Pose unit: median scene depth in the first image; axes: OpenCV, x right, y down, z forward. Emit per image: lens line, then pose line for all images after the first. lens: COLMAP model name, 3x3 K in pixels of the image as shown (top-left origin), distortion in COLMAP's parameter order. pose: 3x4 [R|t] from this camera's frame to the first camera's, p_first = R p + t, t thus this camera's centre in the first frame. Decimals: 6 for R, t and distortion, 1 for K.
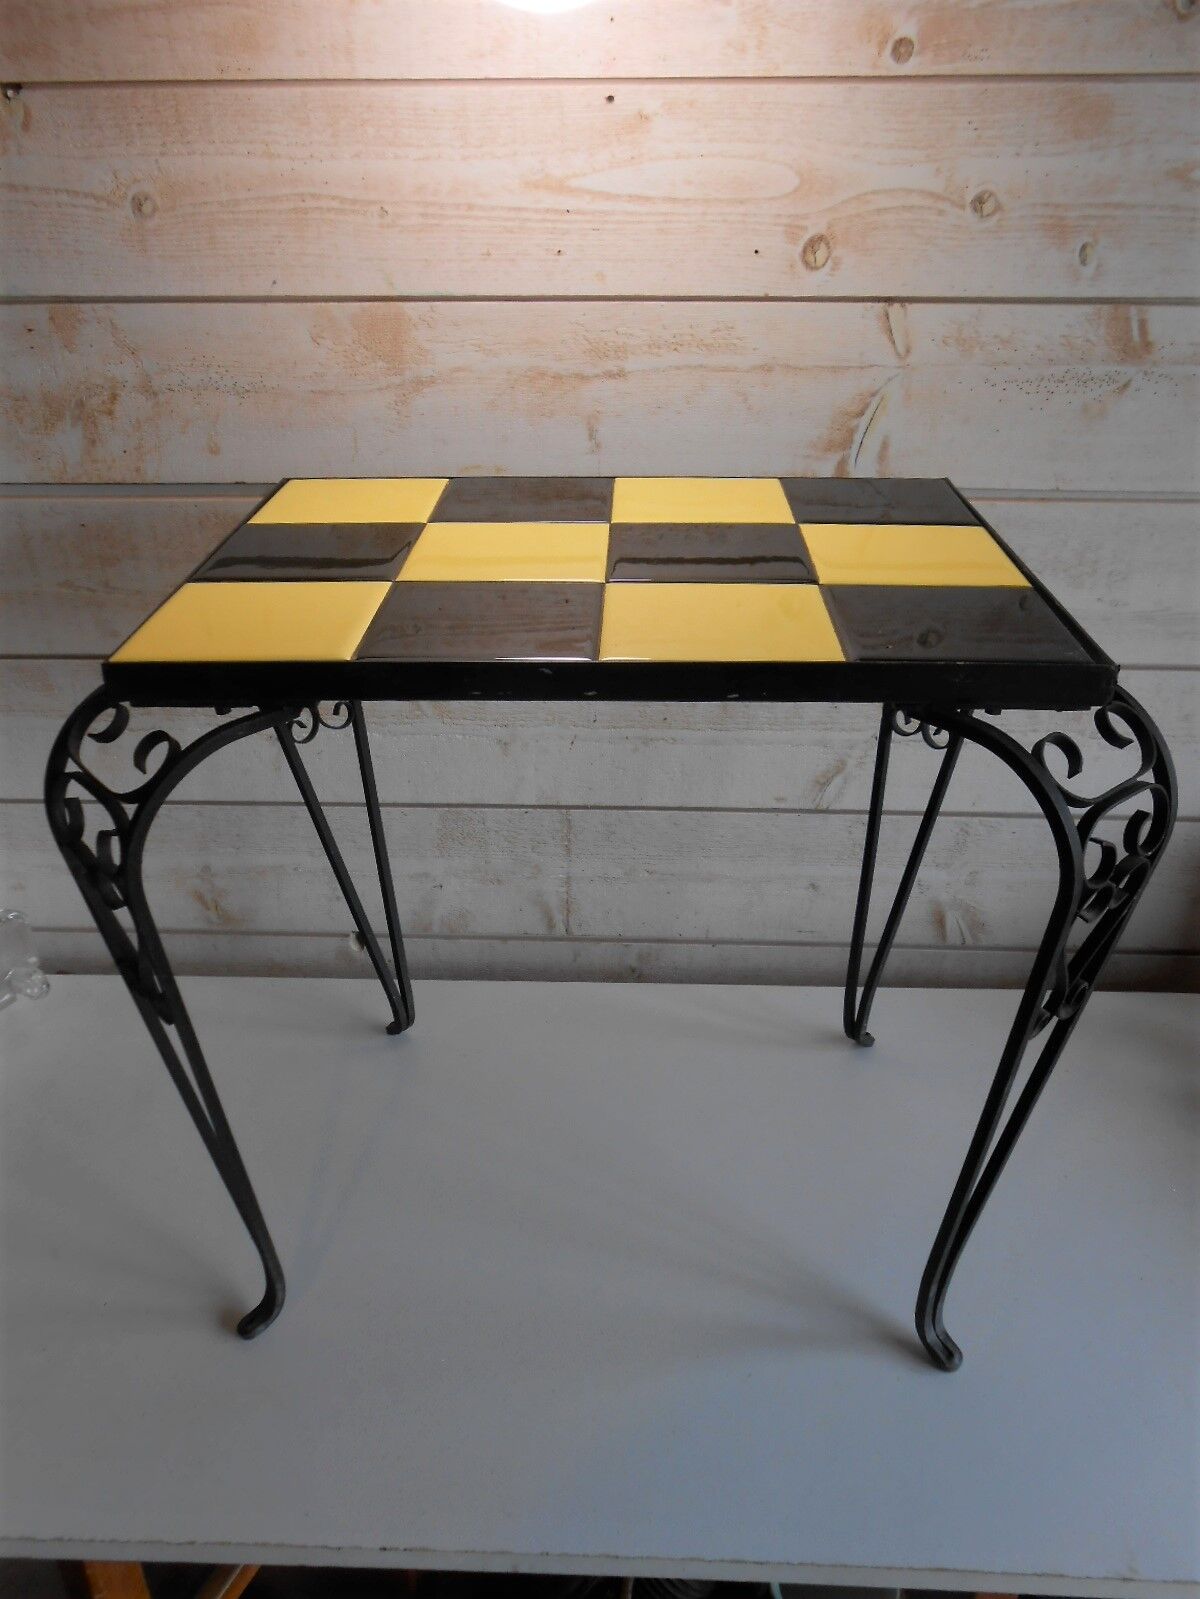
lens RADIAL K [[1242.8, 0, 583.9], [0, 1242.8, 802.4], [0, 0, 1]] dist [0.002362, 0.027429]
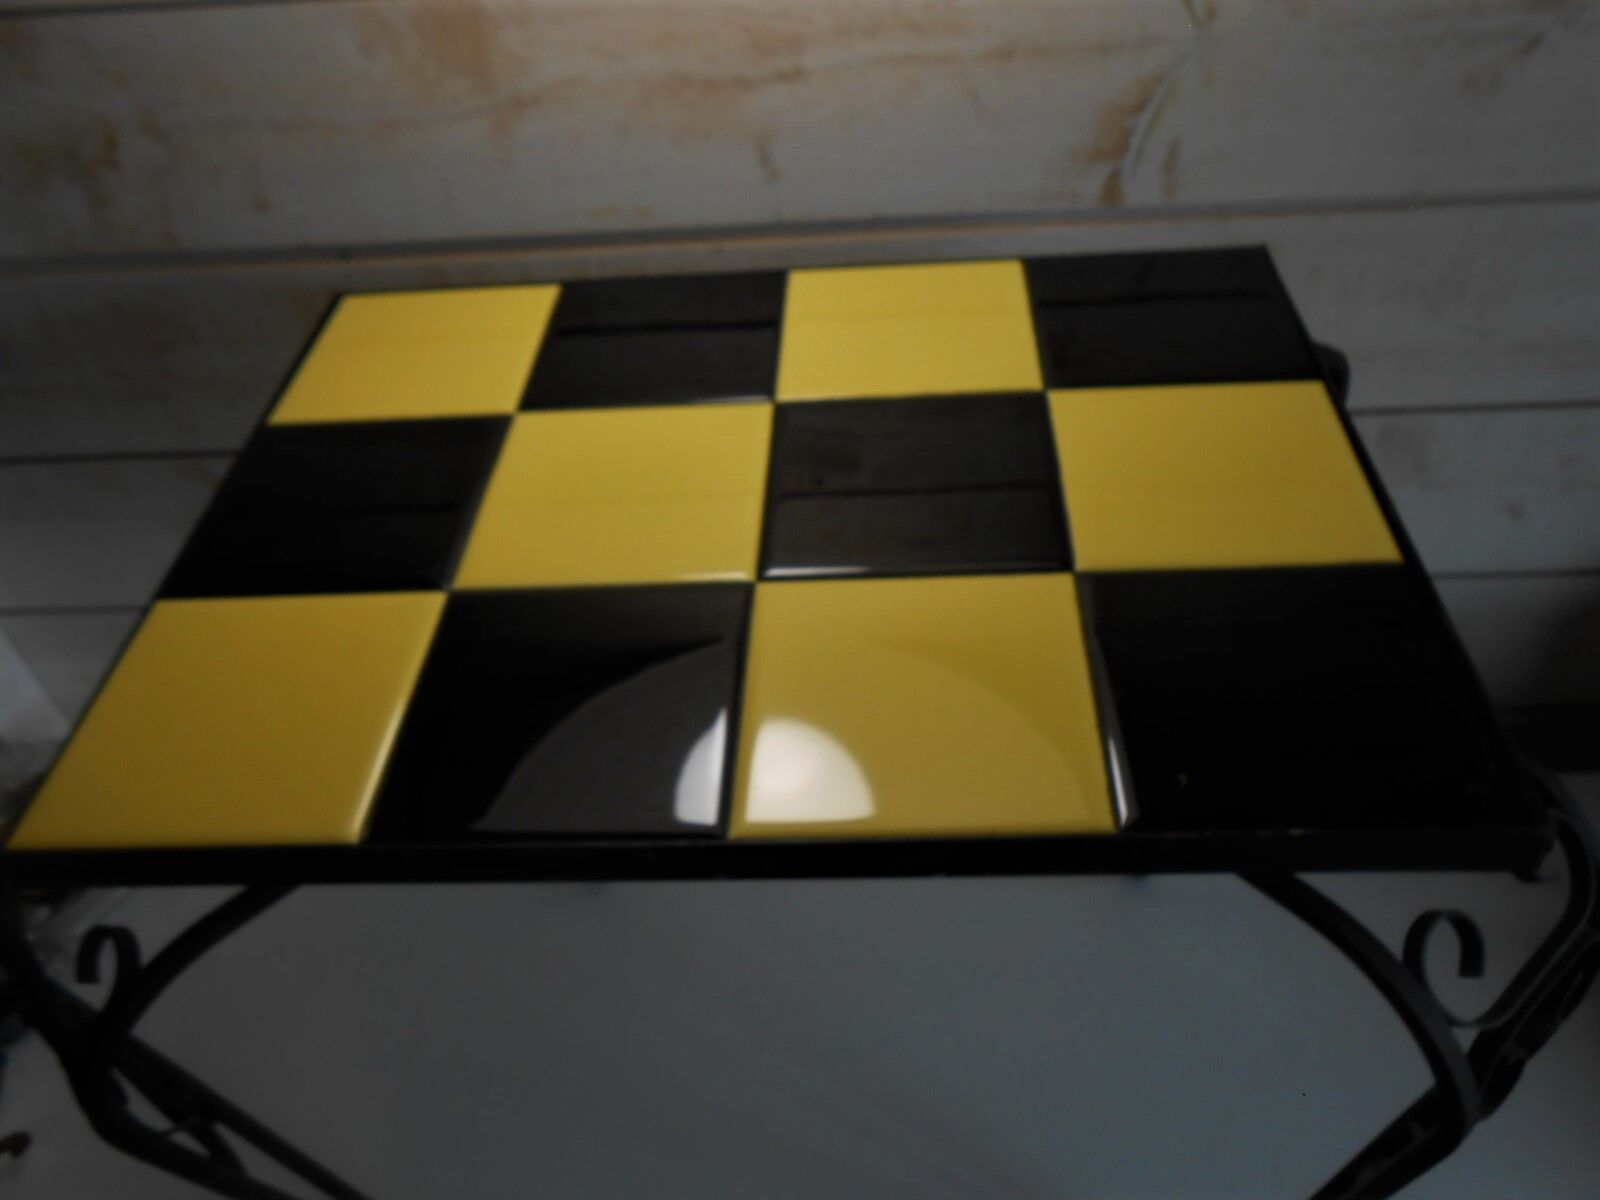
lens RADIAL K [[1243.6, 0, 803.5], [0, 1243.6, 596.0], [0, 0, 1]] dist [0.002362, 0.027429]
pose [[0.997705, -0.048173, -0.047585, 0.051572], [0.058766, 0.965132, 0.255083, -0.234996], [0.033638, -0.257294, 0.965748, 0.237404]]
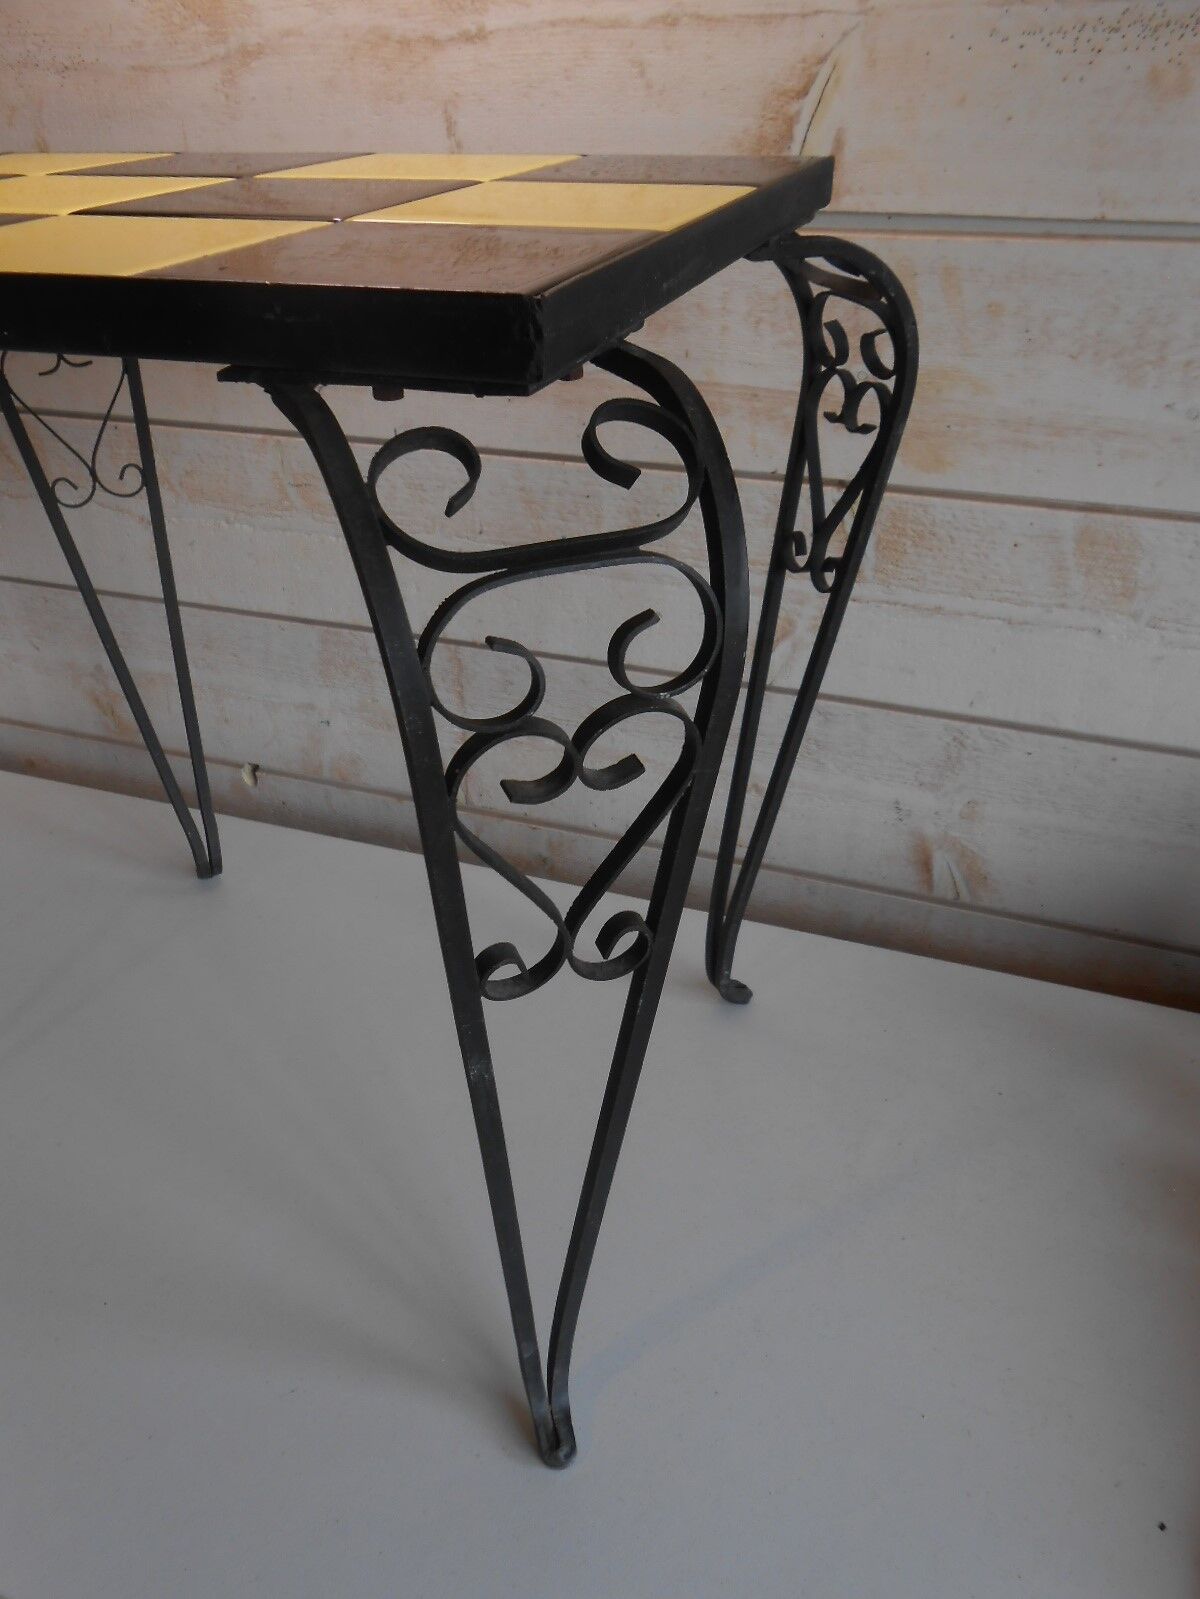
lens RADIAL K [[1242.8, 0, 586.1], [0, 1242.8, 794.7], [0, 0, 1]] dist [0.002362, 0.027429]
pose [[0.946896, 0.154210, -0.282149, 0.358324], [-0.135167, 0.987094, 0.085878, 0.024053], [0.291751, -0.043180, 0.955519, 0.292938]]
